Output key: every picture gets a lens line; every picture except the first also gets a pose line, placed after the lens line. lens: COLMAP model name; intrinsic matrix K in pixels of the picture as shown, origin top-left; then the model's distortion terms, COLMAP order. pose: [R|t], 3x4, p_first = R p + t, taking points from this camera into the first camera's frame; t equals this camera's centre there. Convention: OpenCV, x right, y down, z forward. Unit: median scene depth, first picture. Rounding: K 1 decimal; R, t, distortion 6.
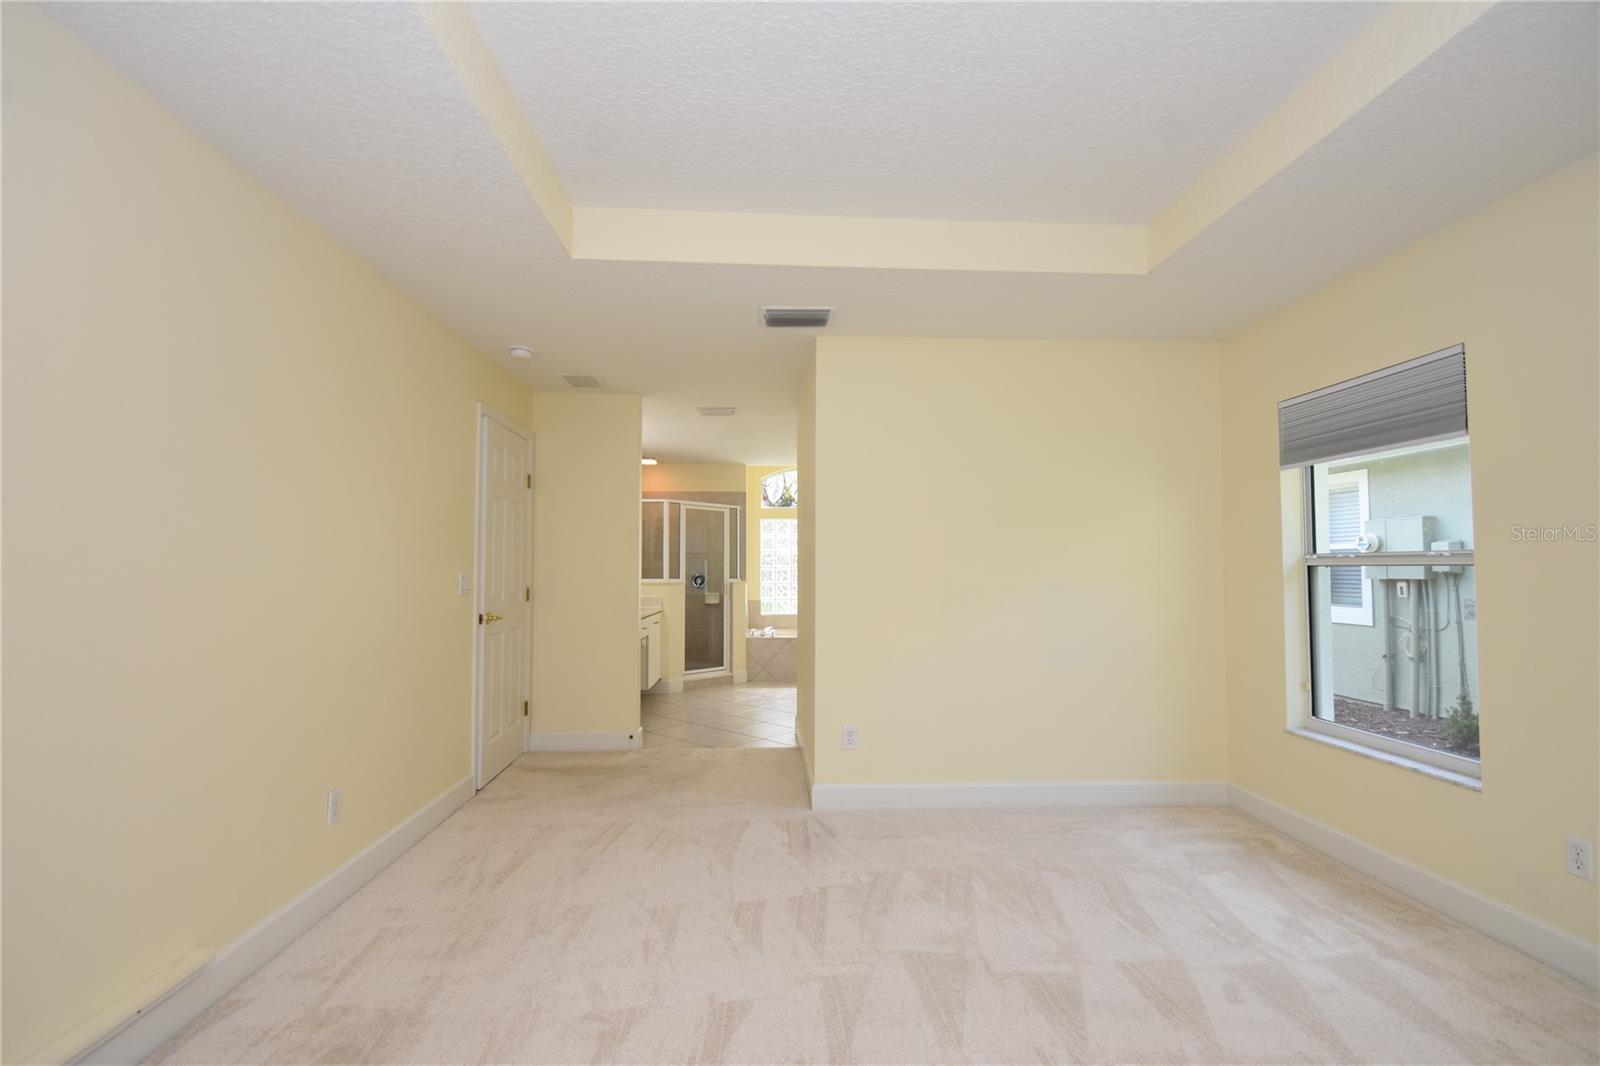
lens RADIAL K [[697.8, 0, 800.7], [0, 697.8, 532.3], [0, 0, 1]] dist [-0.003046, -0.008299]
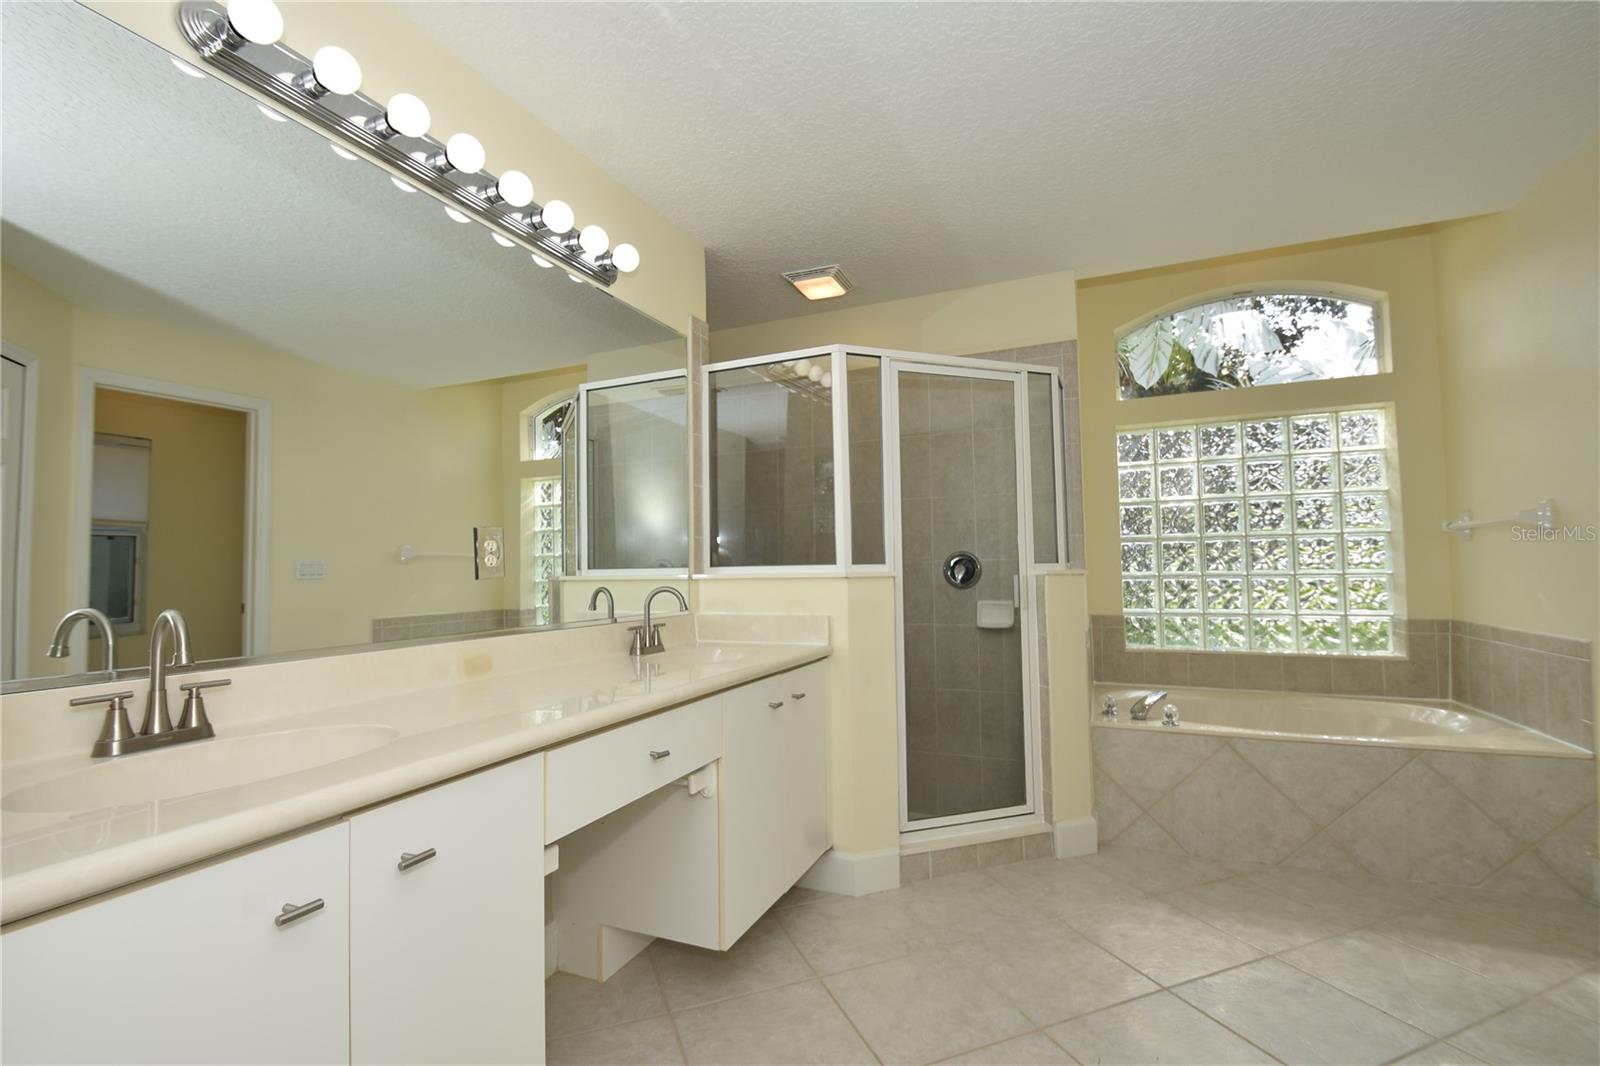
lens RADIAL K [[697.8, 0, 793.6], [0, 697.8, 539.1], [0, 0, 1]] dist [-0.003046, -0.008299]
pose [[0.889828, -0.032104, -0.455165, -0.048156], [0.038708, 0.999237, 0.005194, 0.047190], [0.454651, -0.022240, 0.890392, 0.618864]]
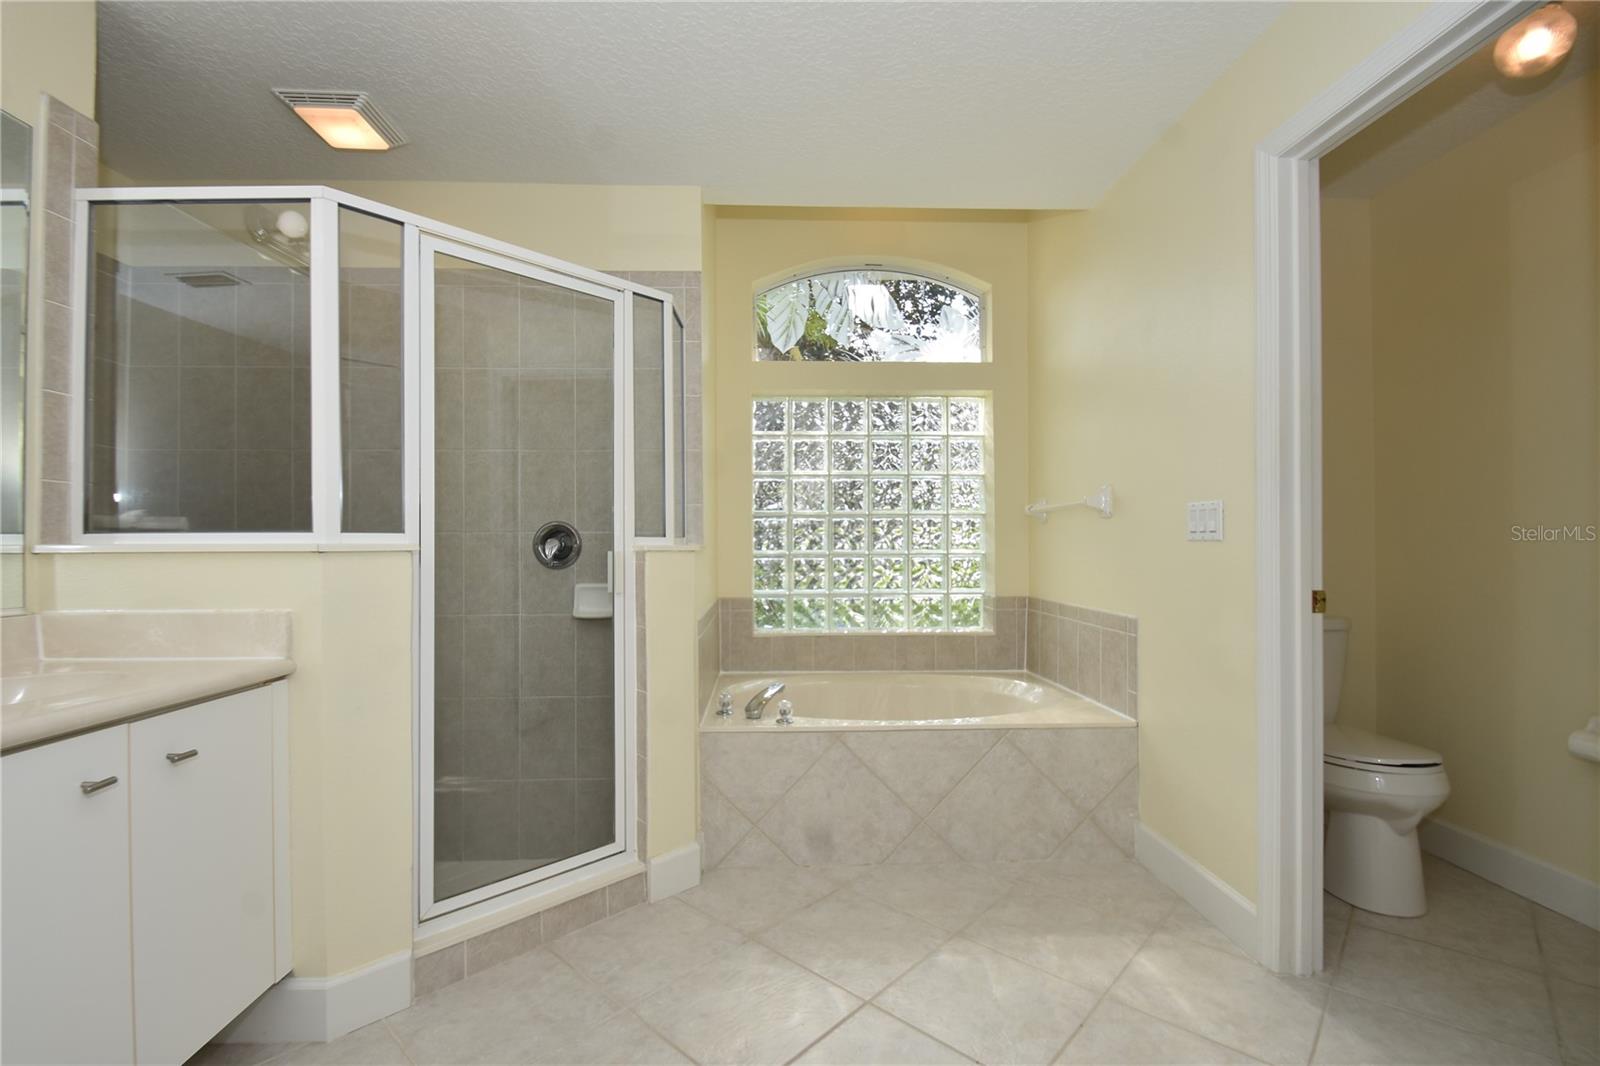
lens RADIAL K [[697.8, 0, 803.8], [0, 697.8, 539.1], [0, 0, 1]] dist [-0.003046, -0.008299]
pose [[0.999980, -0.003025, -0.005588, -0.030631], [0.003265, 0.999049, 0.043472, 0.055360], [0.005451, -0.043489, 0.999039, 0.712153]]
